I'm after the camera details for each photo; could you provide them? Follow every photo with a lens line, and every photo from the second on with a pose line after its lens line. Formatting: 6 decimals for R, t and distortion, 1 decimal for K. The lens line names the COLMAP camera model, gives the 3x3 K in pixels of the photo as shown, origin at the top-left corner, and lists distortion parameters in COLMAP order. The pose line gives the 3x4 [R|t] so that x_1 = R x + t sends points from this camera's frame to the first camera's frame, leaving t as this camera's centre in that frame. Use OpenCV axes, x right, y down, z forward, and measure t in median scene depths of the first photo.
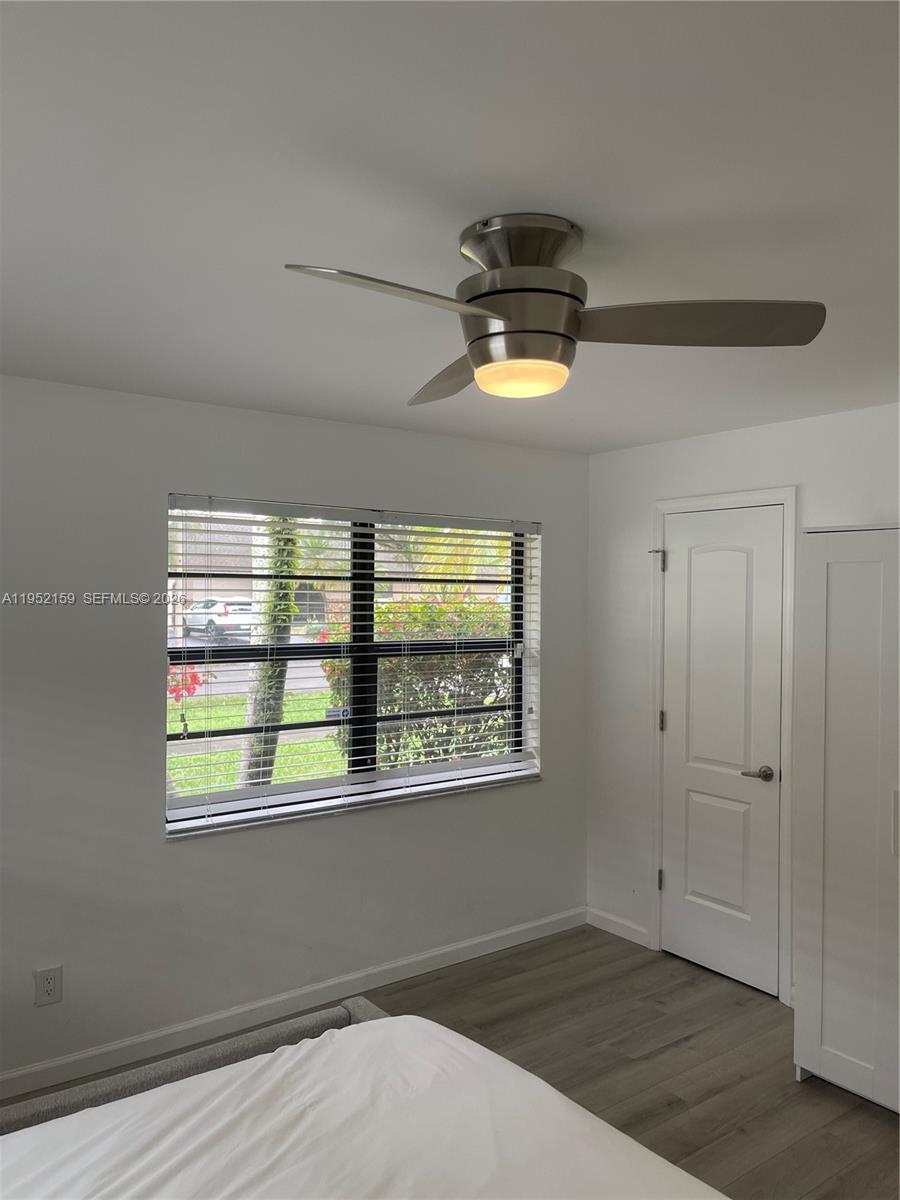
lens RADIAL K [[905.4, 0, 459.0], [0, 905.4, 612.1], [0, 0, 1]] dist [0.056284, -0.062911]
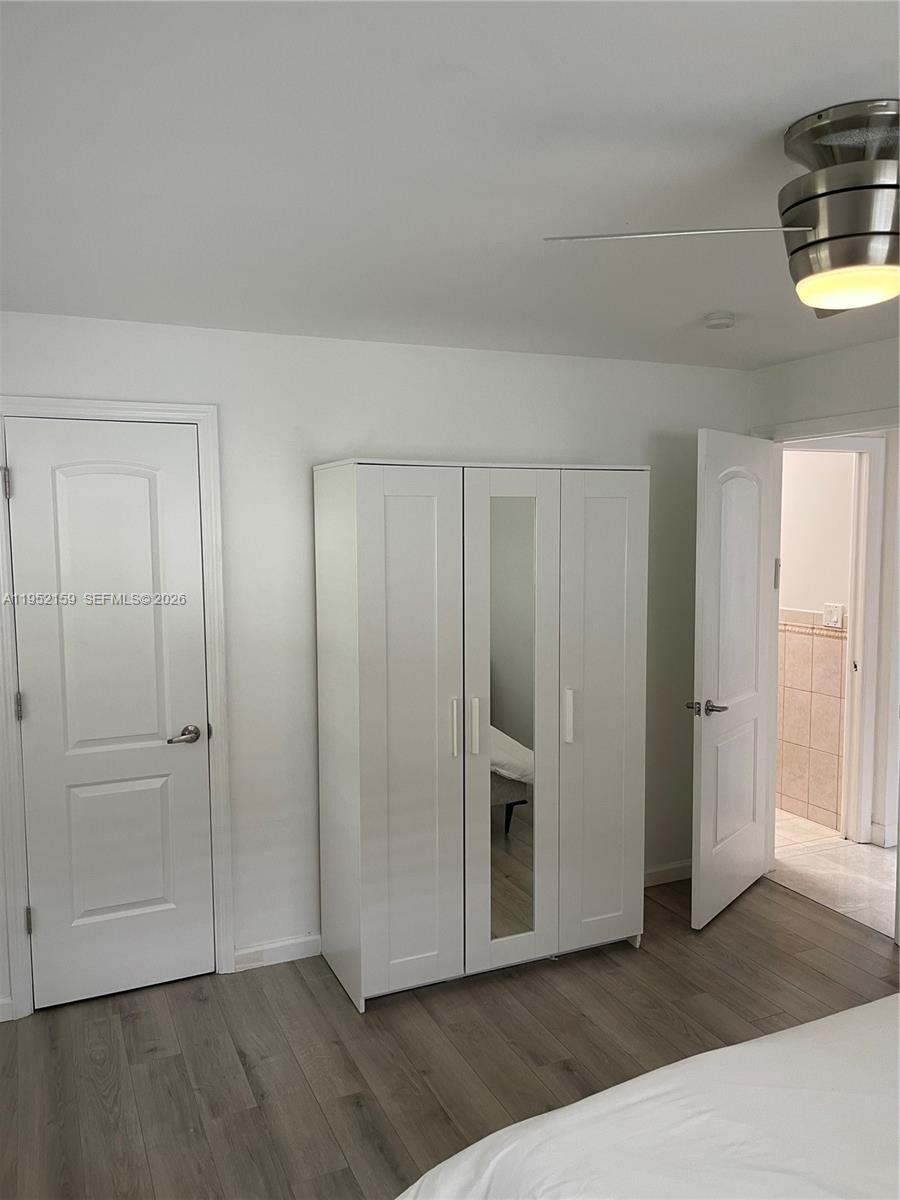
lens RADIAL K [[905.4, 0, 449.9], [0, 905.4, 609.6], [0, 0, 1]] dist [0.056284, -0.062911]
pose [[0.217598, -0.099829, 0.970920, -0.445128], [0.031711, 0.994954, 0.095193, -0.017051], [-0.975523, 0.010075, 0.219665, 0.565418]]
